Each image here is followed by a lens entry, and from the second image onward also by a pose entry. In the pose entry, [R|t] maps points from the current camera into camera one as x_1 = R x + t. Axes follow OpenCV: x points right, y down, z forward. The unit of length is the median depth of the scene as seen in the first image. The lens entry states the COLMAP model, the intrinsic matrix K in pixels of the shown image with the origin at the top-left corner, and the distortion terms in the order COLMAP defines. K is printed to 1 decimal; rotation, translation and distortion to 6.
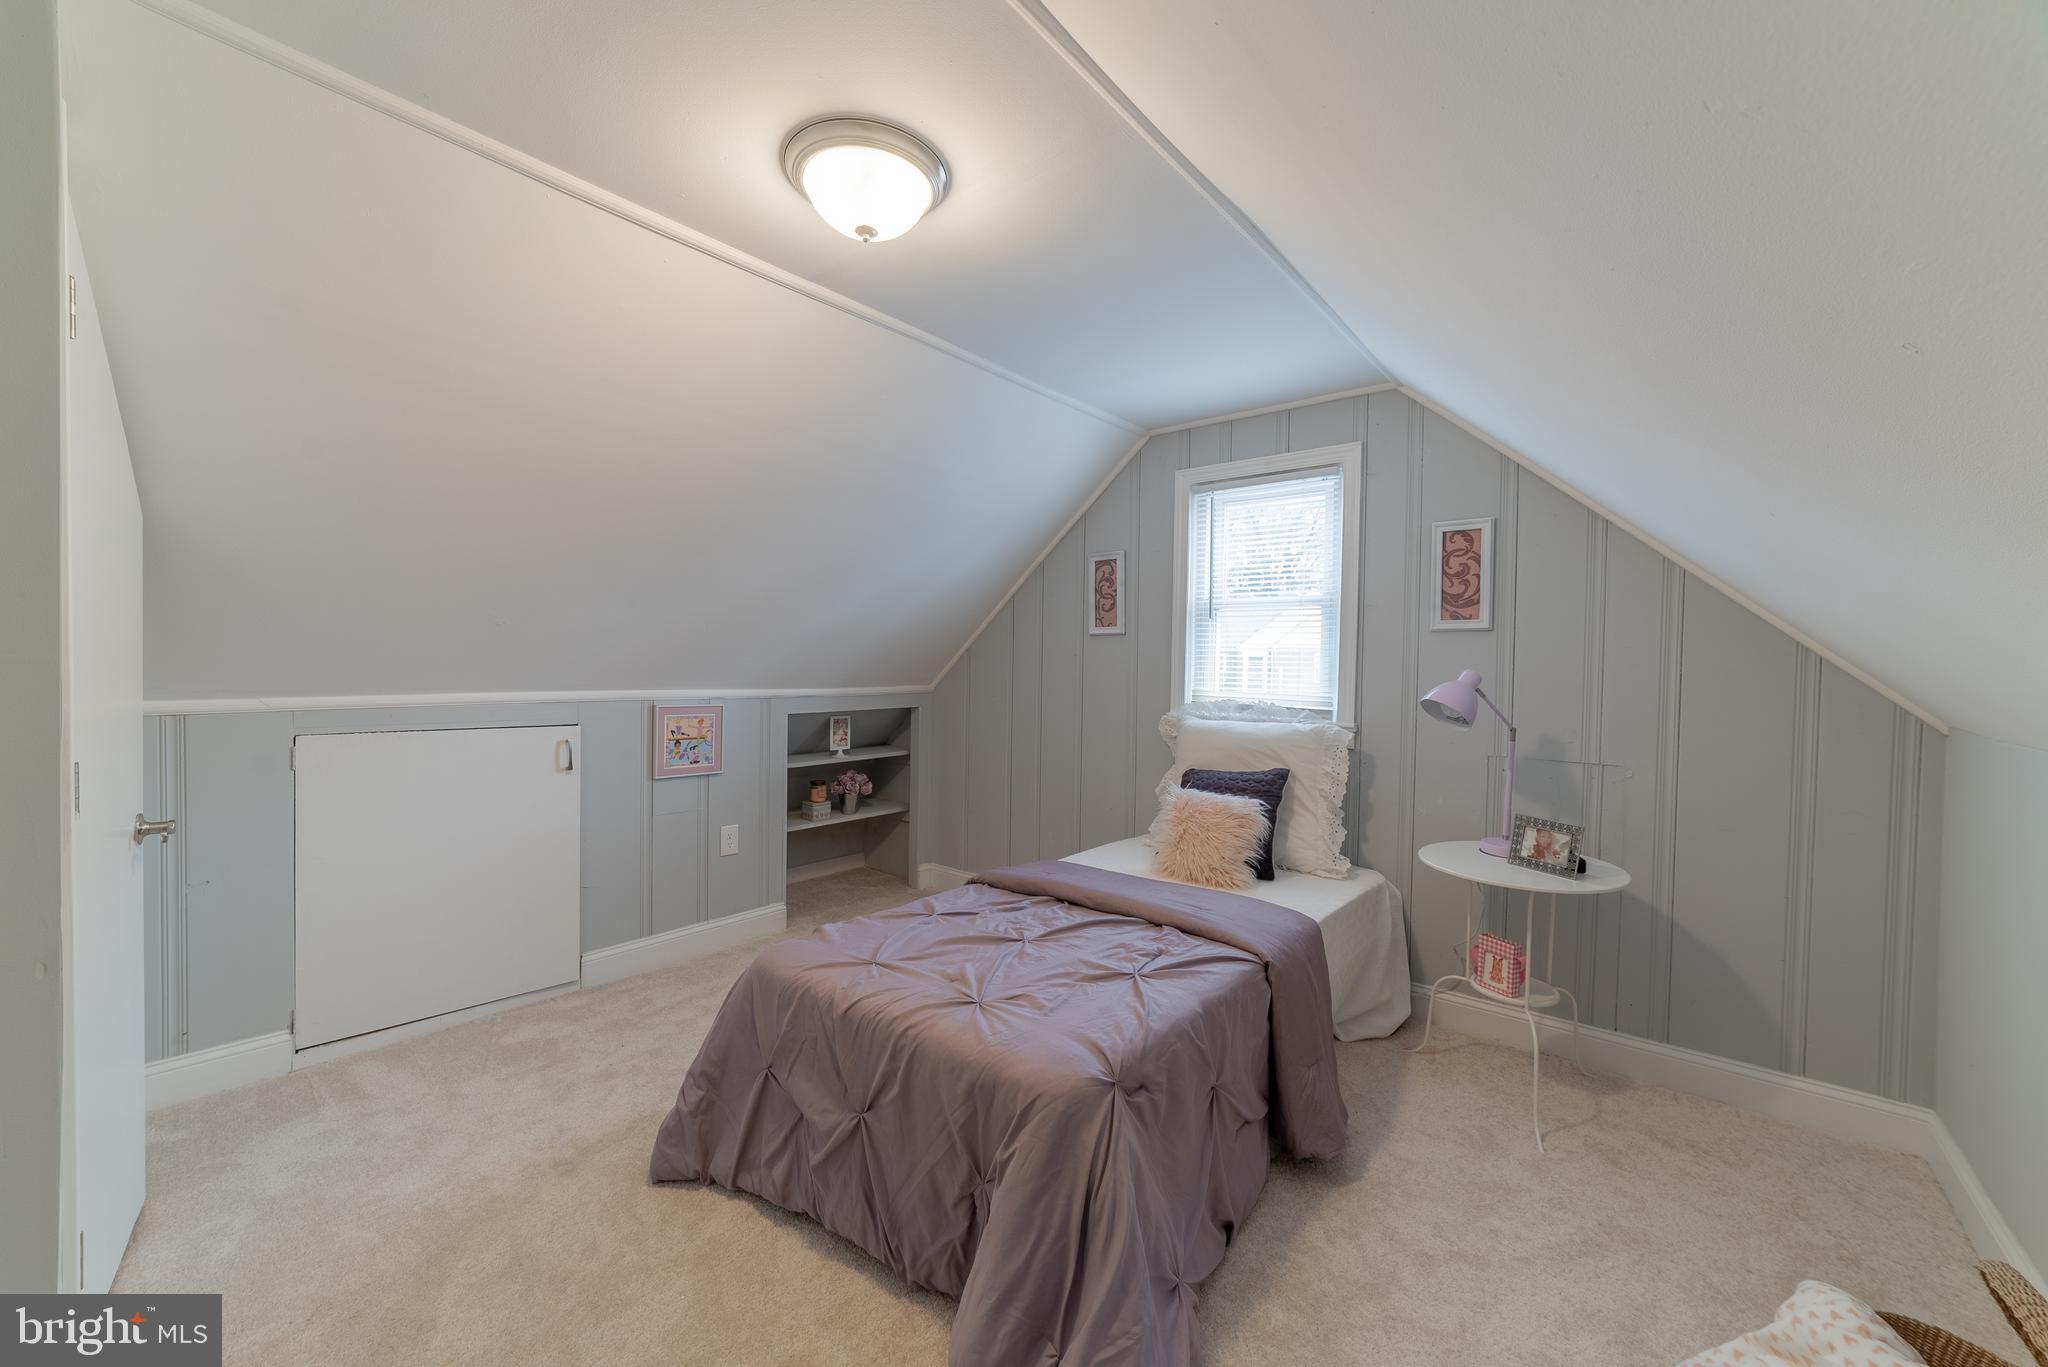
lens RADIAL K [[792.4, 0, 1011.9], [0, 792.4, 684.5], [0, 0, 1]] dist [-0.018360, 0.006159]
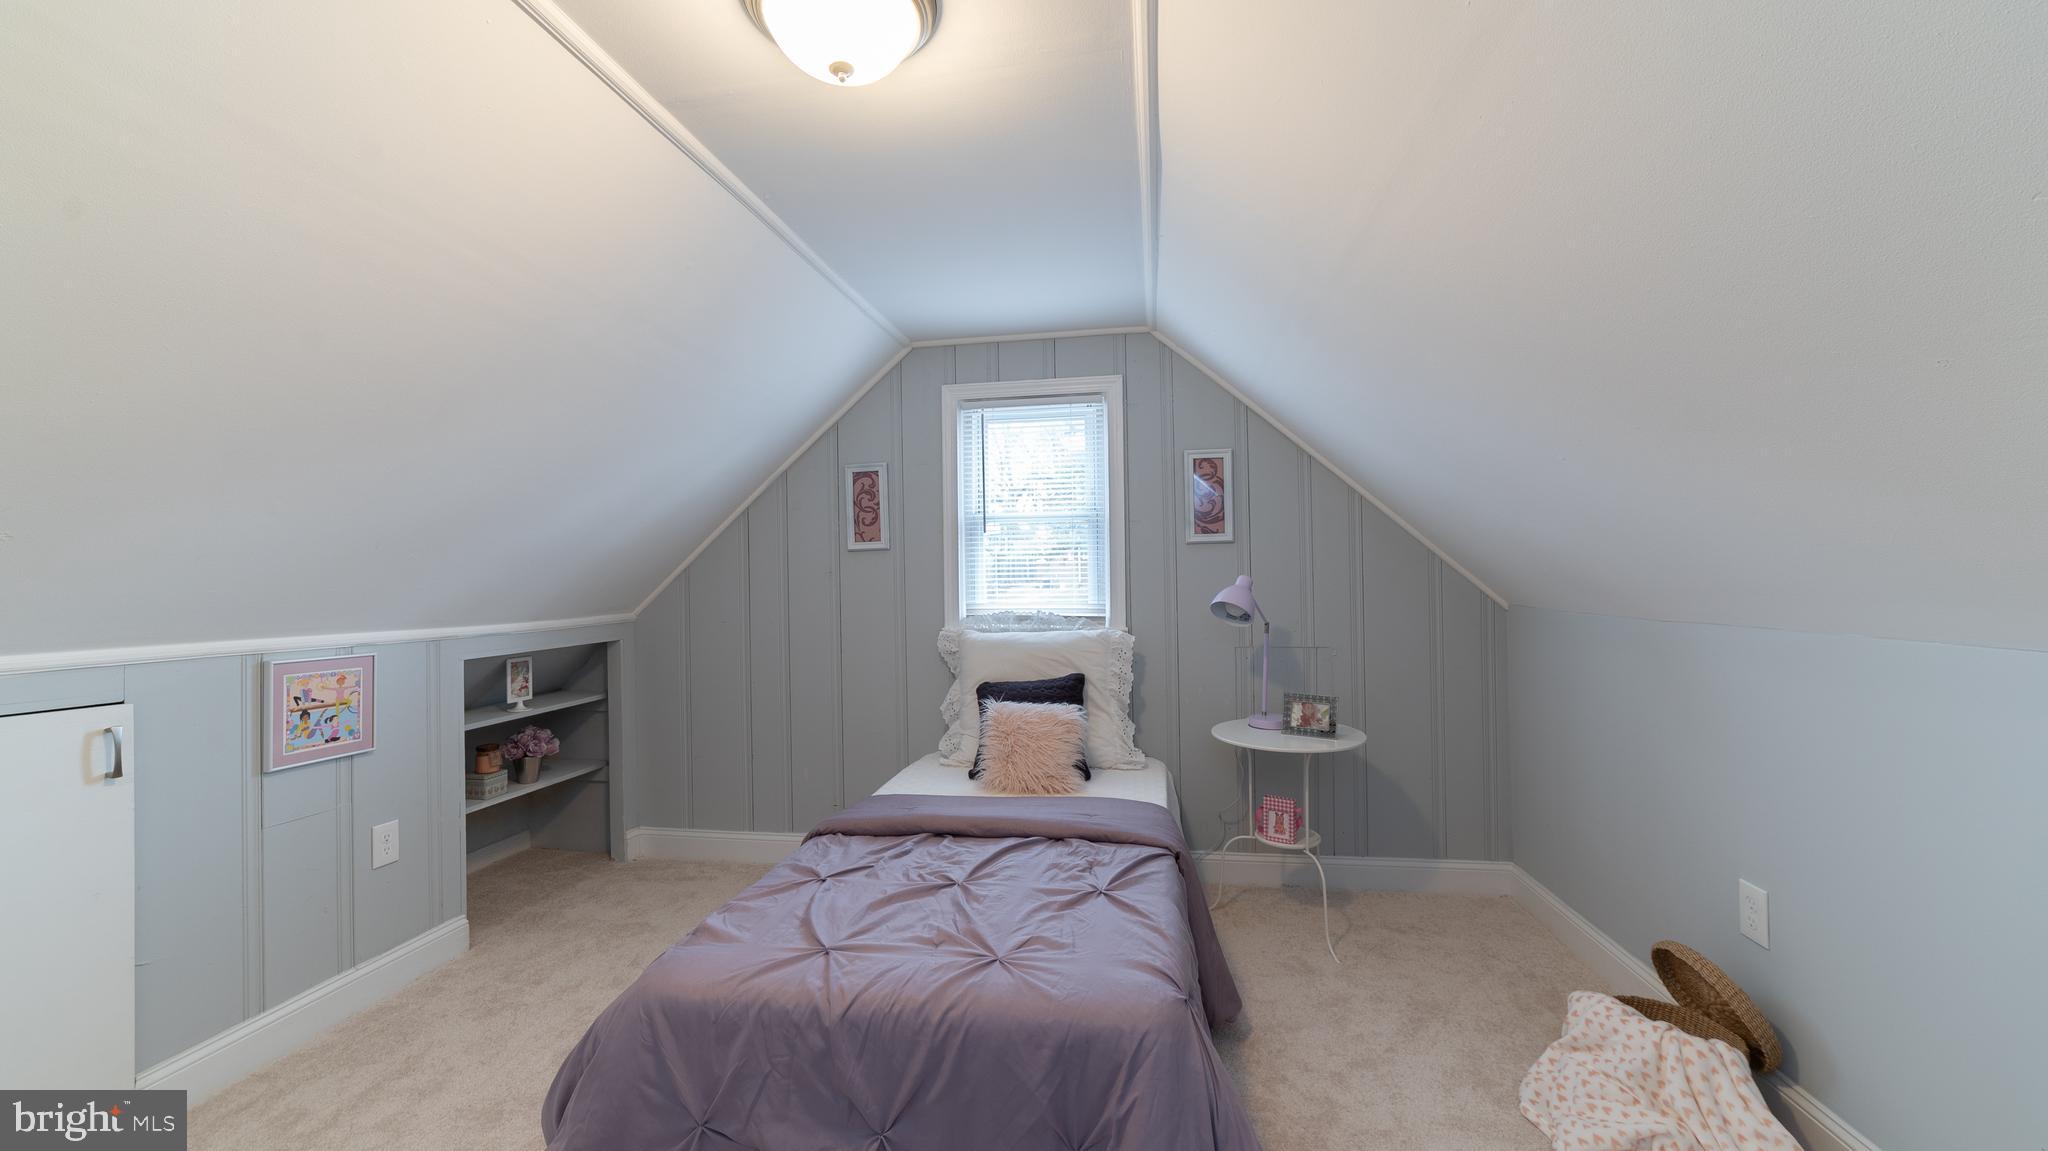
lens RADIAL K [[794.3, 0, 1024.0], [0, 794.3, 575.5], [0, 0, 1]] dist [-0.025481, 0.011184]
pose [[0.861308, -0.025762, 0.507430, -0.263620], [0.042131, 0.998896, -0.020799, -0.006259], [-0.506334, 0.039293, 0.861442, 0.114488]]
